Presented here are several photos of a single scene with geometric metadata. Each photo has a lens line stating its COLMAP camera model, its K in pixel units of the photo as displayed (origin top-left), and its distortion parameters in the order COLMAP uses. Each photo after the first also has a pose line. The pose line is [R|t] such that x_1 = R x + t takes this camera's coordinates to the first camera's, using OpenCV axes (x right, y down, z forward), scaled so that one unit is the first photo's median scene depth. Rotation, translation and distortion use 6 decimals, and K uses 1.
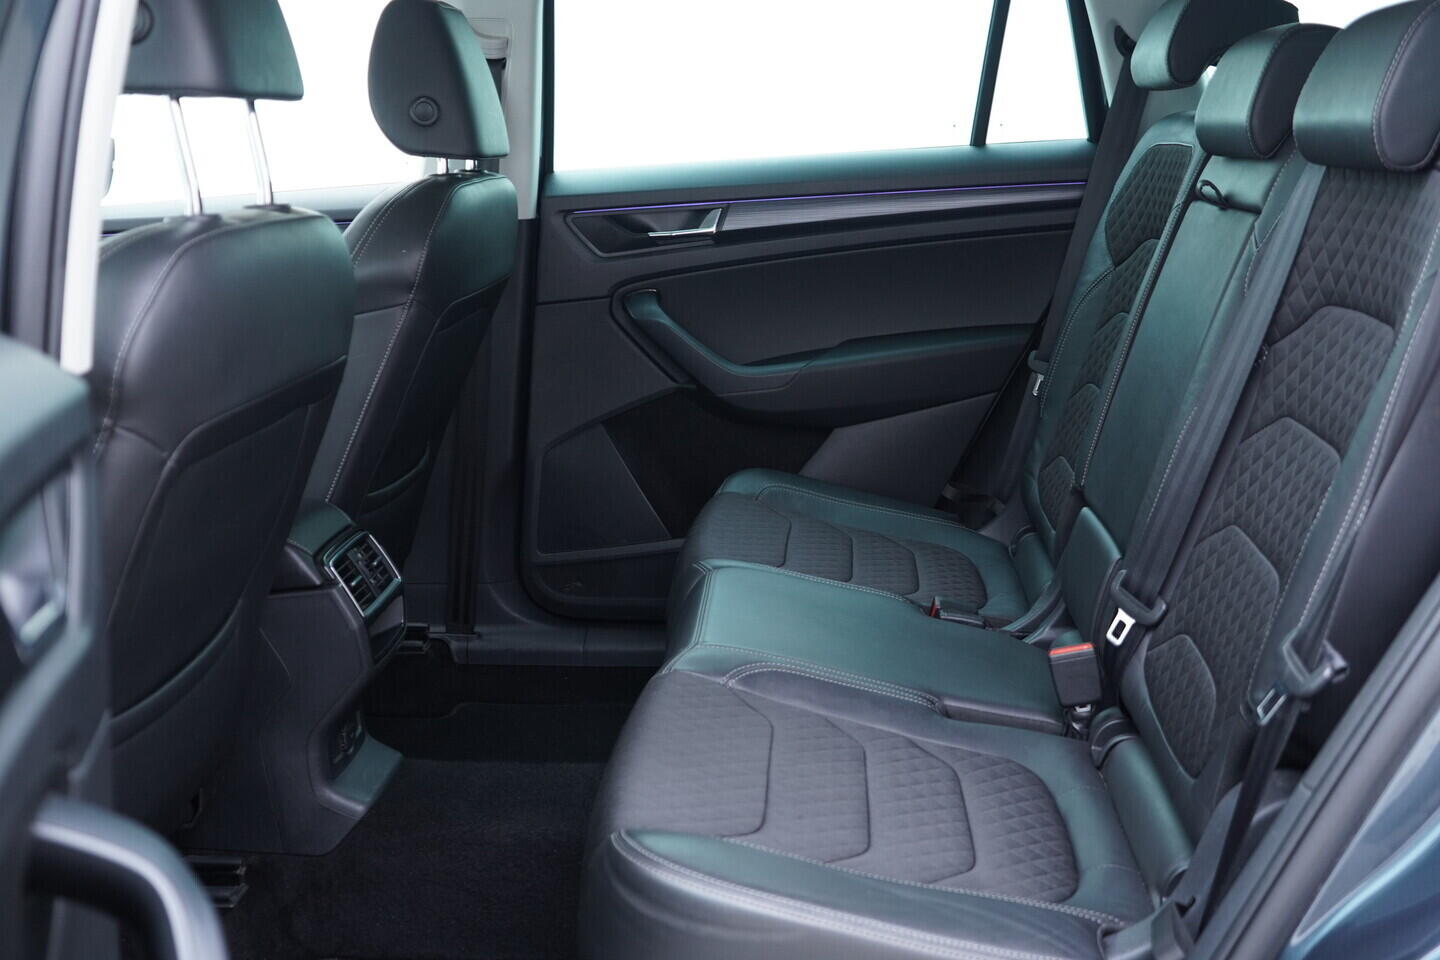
lens RADIAL K [[1487.9, 0, 720.0], [0, 1487.9, 480.0], [0, 0, 1]] dist [-0.021996, 0.103493]
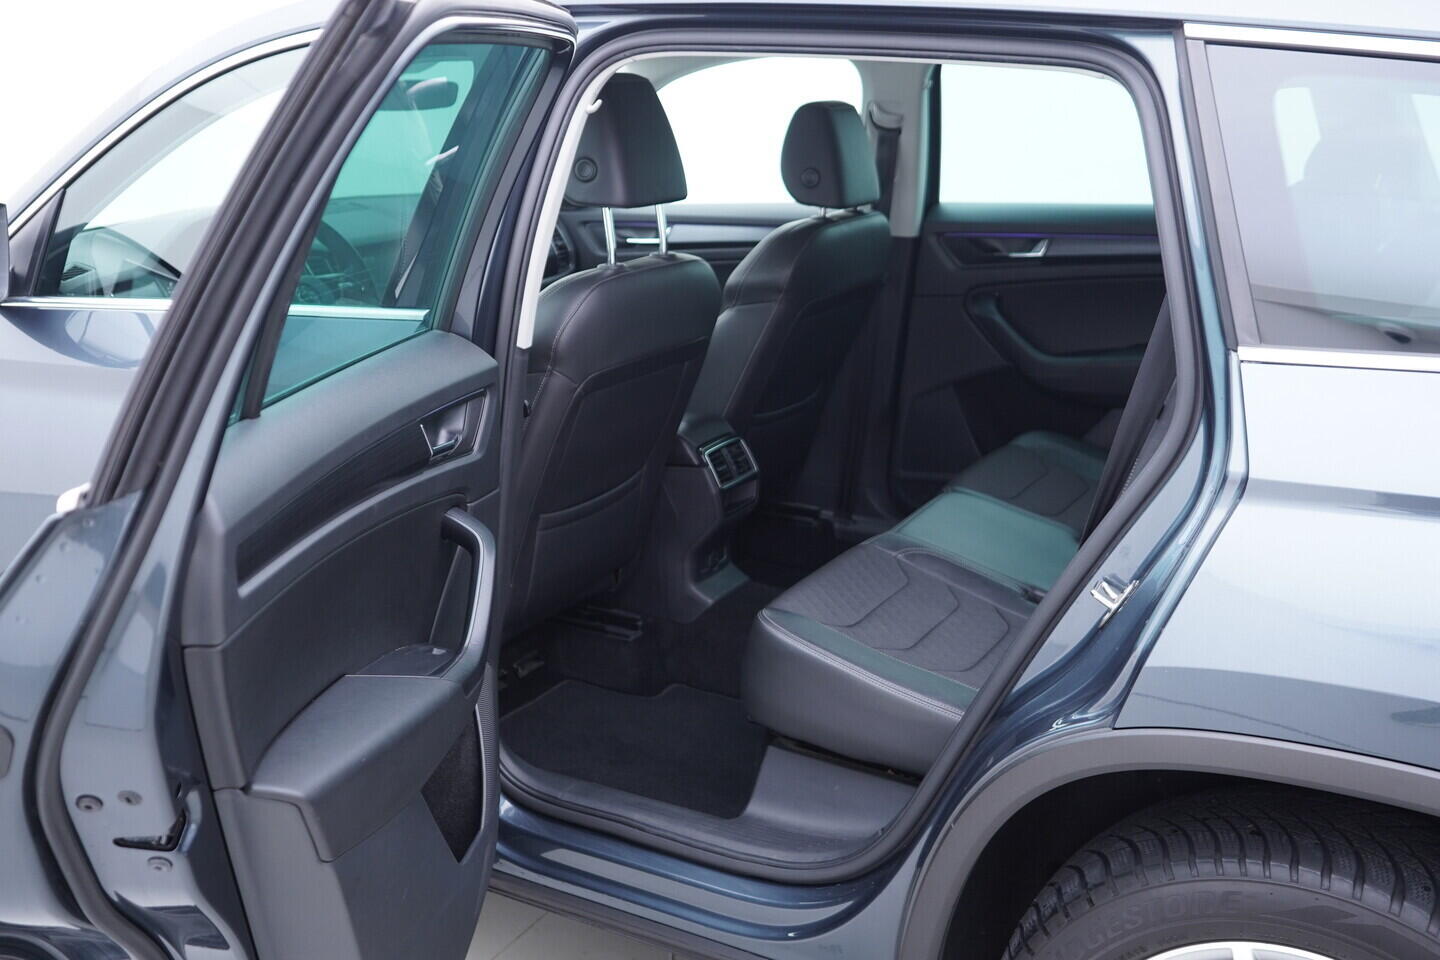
lens RADIAL K [[1487.9, 0, 720.0], [0, 1487.9, 480.0], [0, 0, 1]] dist [-0.021996, 0.103493]
pose [[0.901682, 0.138466, -0.409629, 0.408842], [-0.116311, 0.990094, 0.078654, -0.044818], [0.416462, -0.023277, 0.908855, -0.483757]]
